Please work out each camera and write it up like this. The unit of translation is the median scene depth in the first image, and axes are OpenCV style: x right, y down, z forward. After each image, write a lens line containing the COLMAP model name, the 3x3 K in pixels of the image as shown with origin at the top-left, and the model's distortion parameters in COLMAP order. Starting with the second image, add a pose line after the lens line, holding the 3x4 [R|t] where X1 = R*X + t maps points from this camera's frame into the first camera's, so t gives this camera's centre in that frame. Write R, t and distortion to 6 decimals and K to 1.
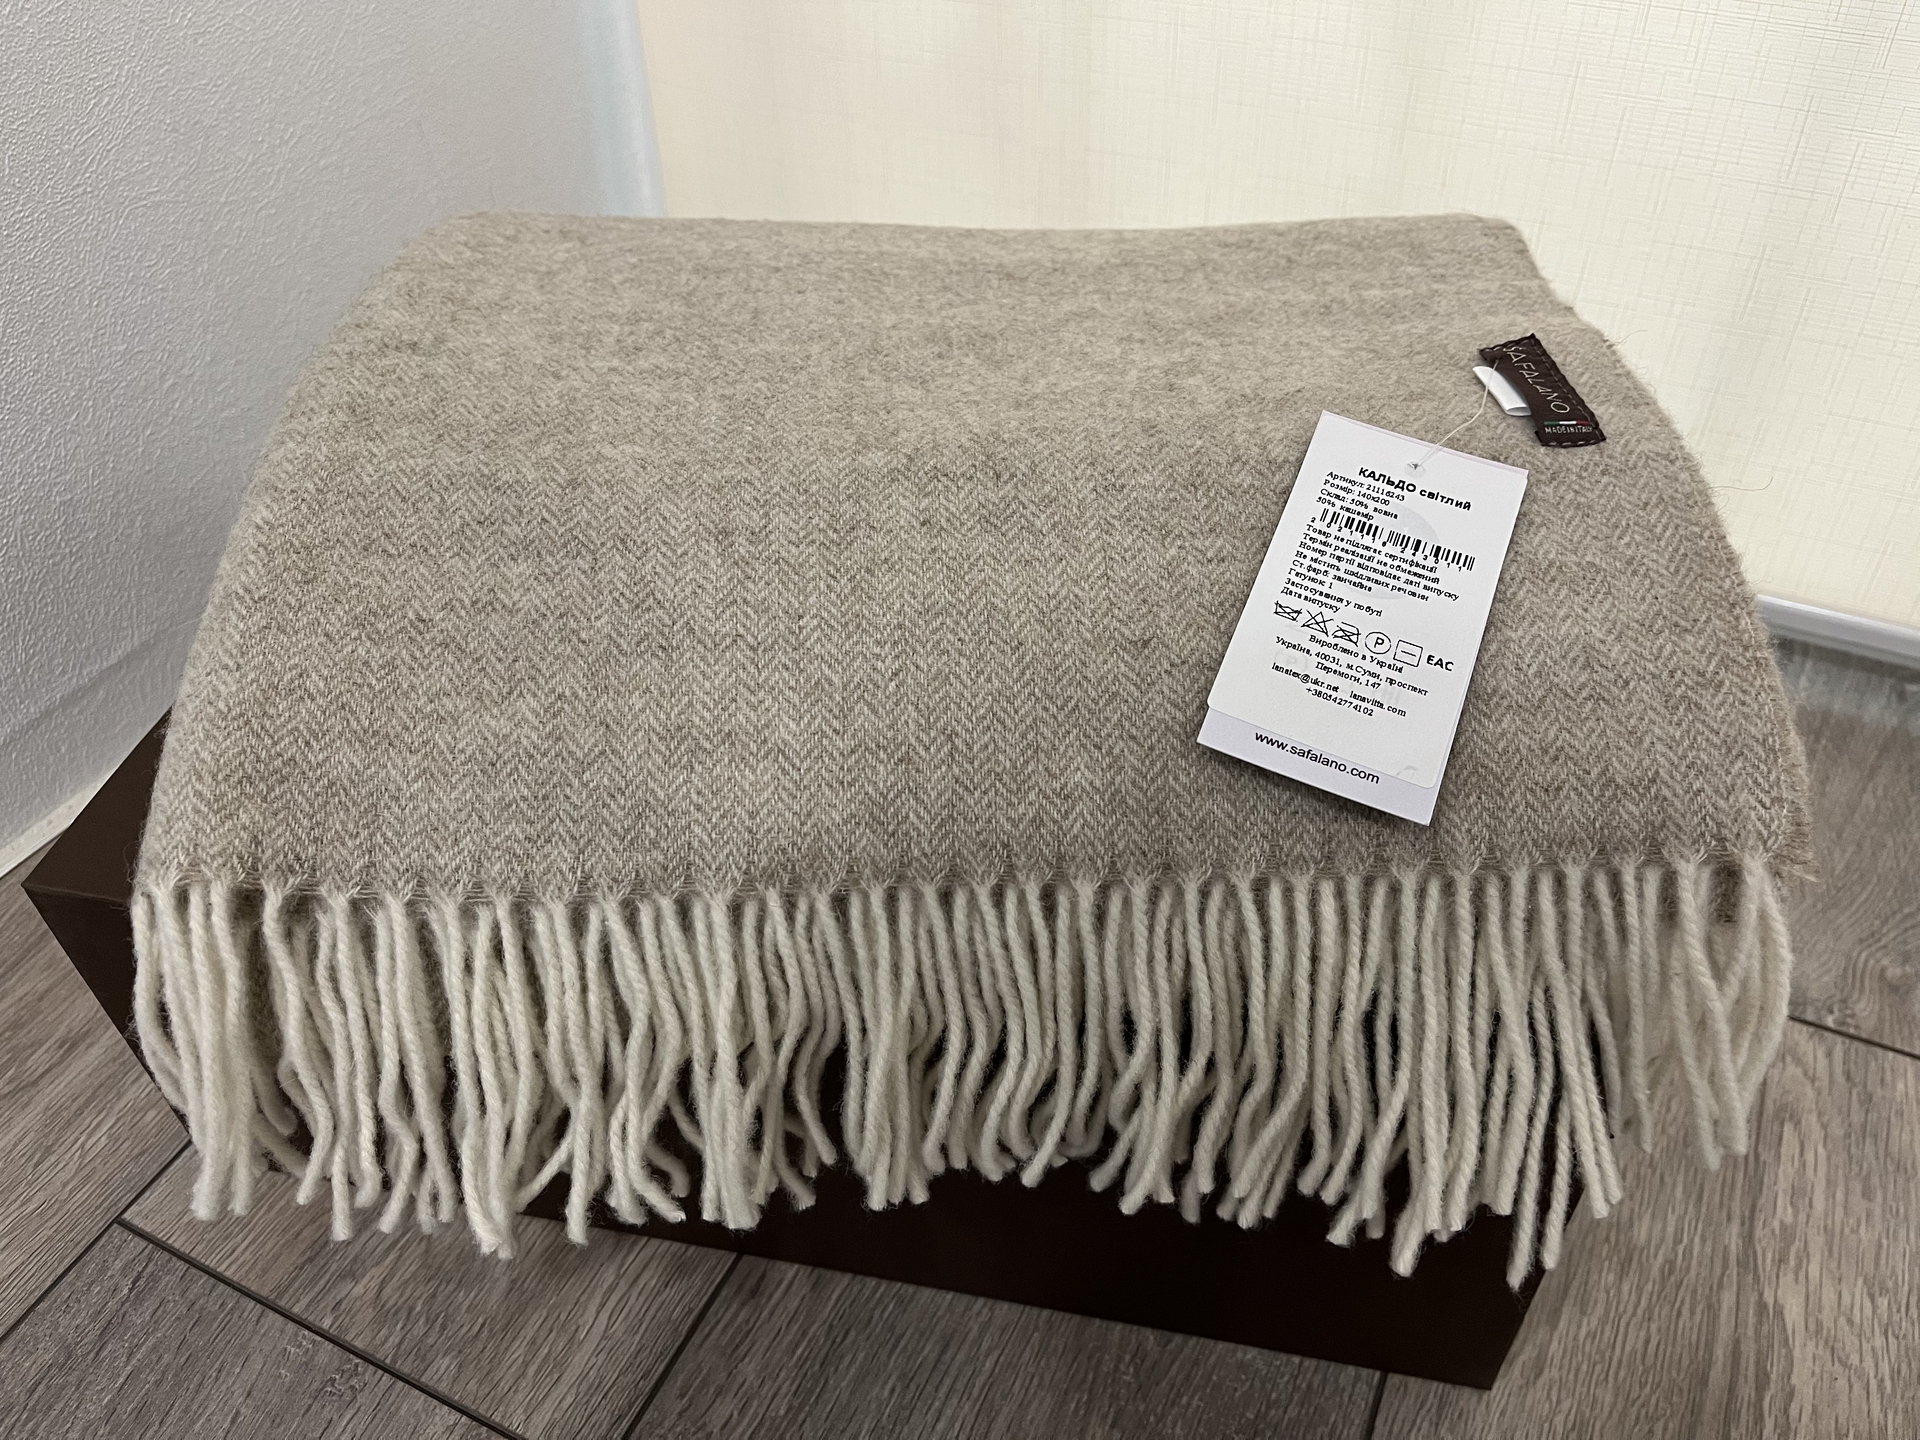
lens RADIAL K [[1475.7, 0, 971.9], [0, 1475.7, 708.1], [0, 0, 1]] dist [0.076210, -0.125618]
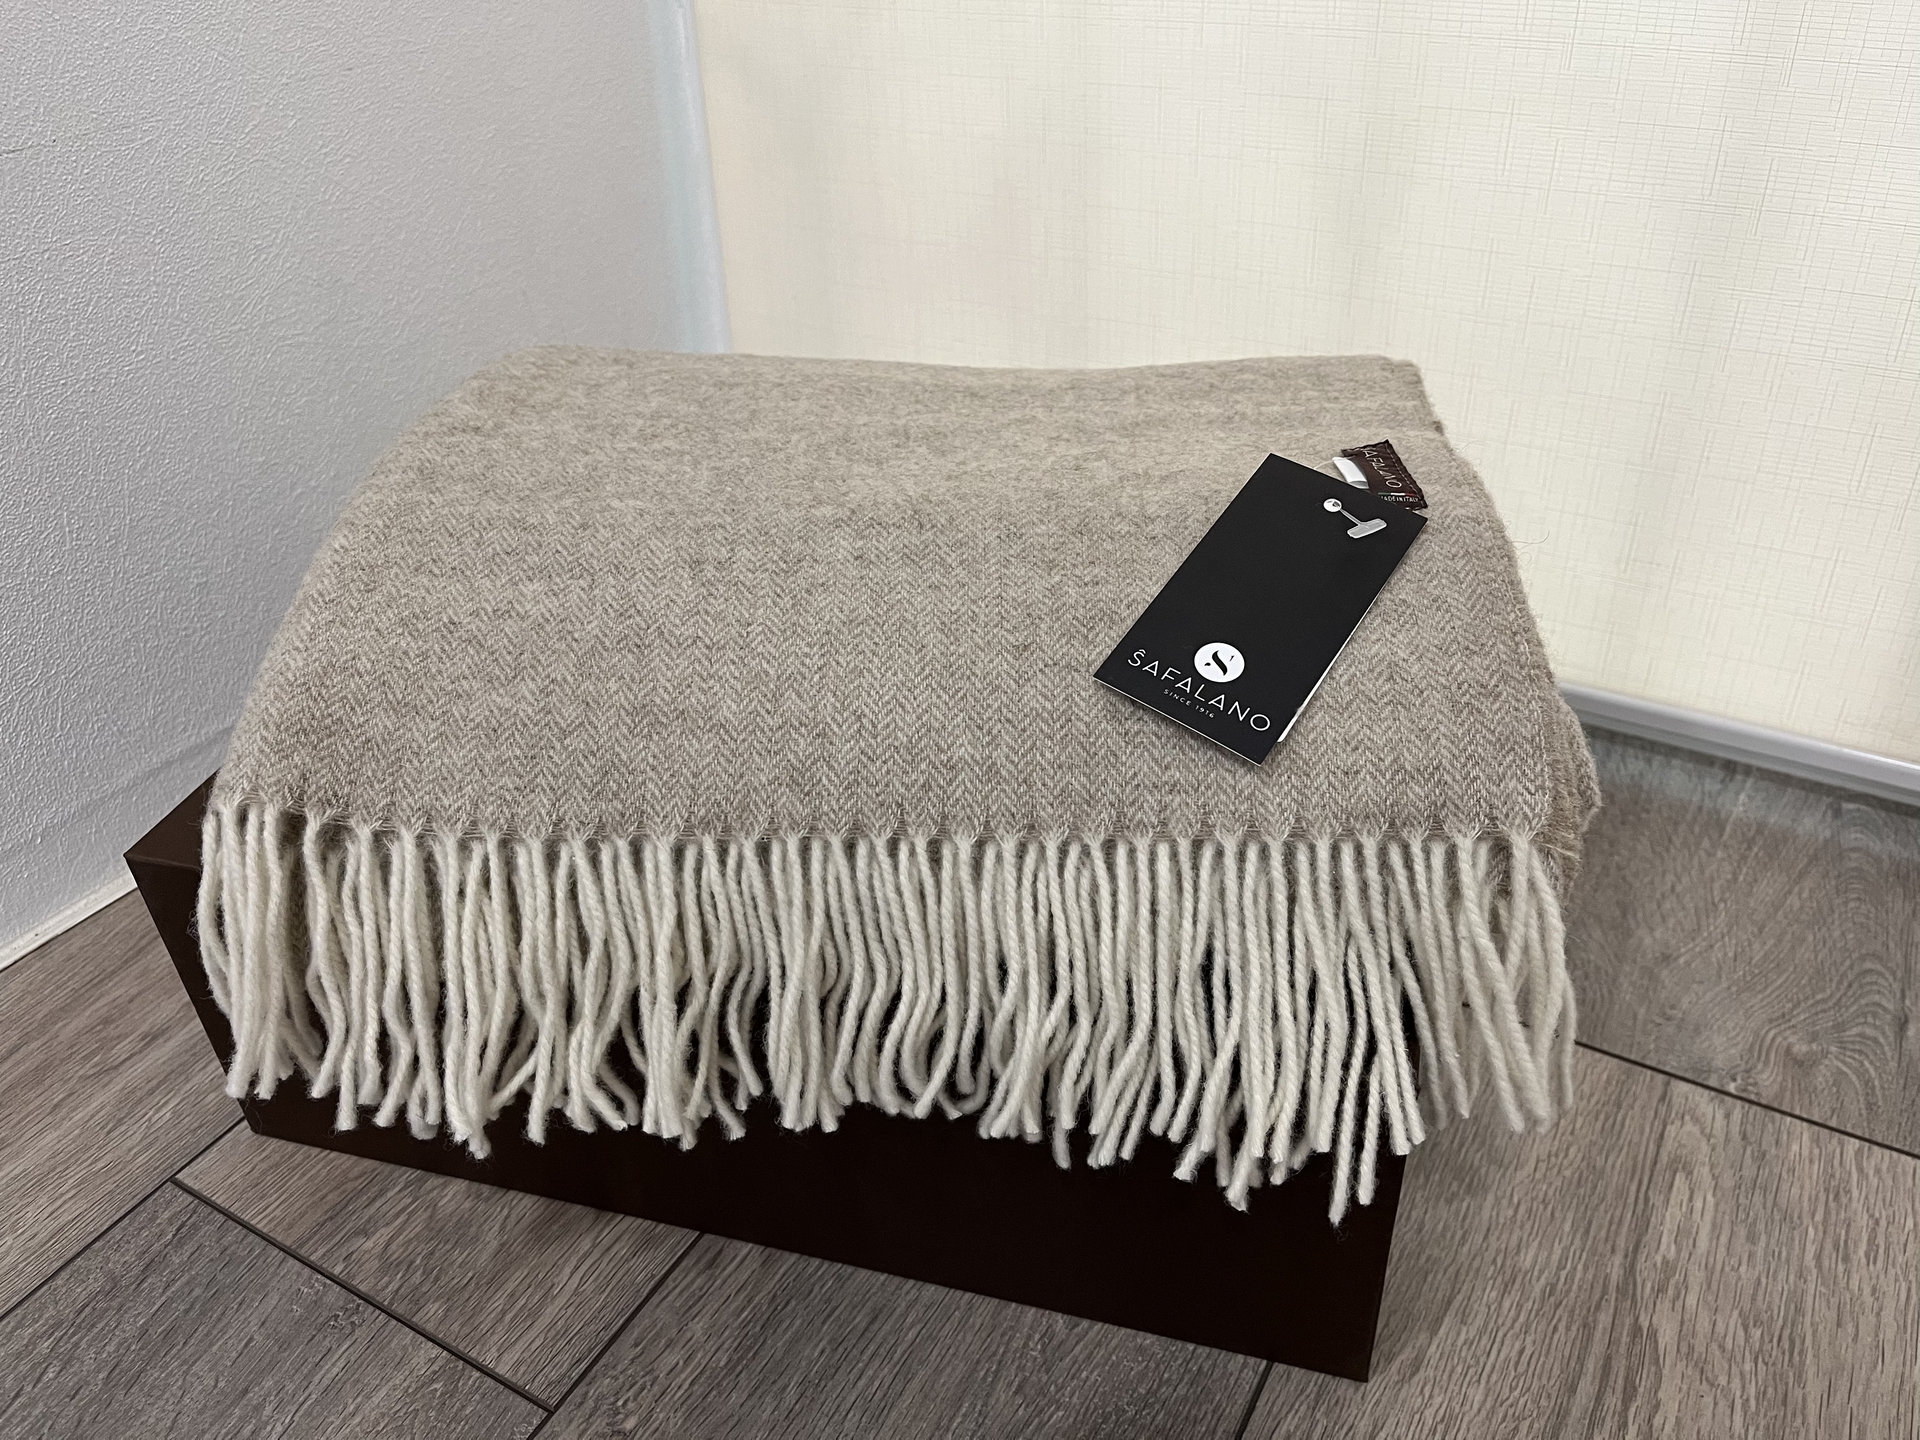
lens RADIAL K [[1475.7, 0, 973.3], [0, 1475.7, 713.3], [0, 0, 1]] dist [0.076210, -0.125618]
pose [[0.996849, 0.029111, -0.073785, 0.128210], [-0.038948, 0.989997, -0.135609, 0.134385], [0.069099, 0.138056, 0.988011, -0.156175]]
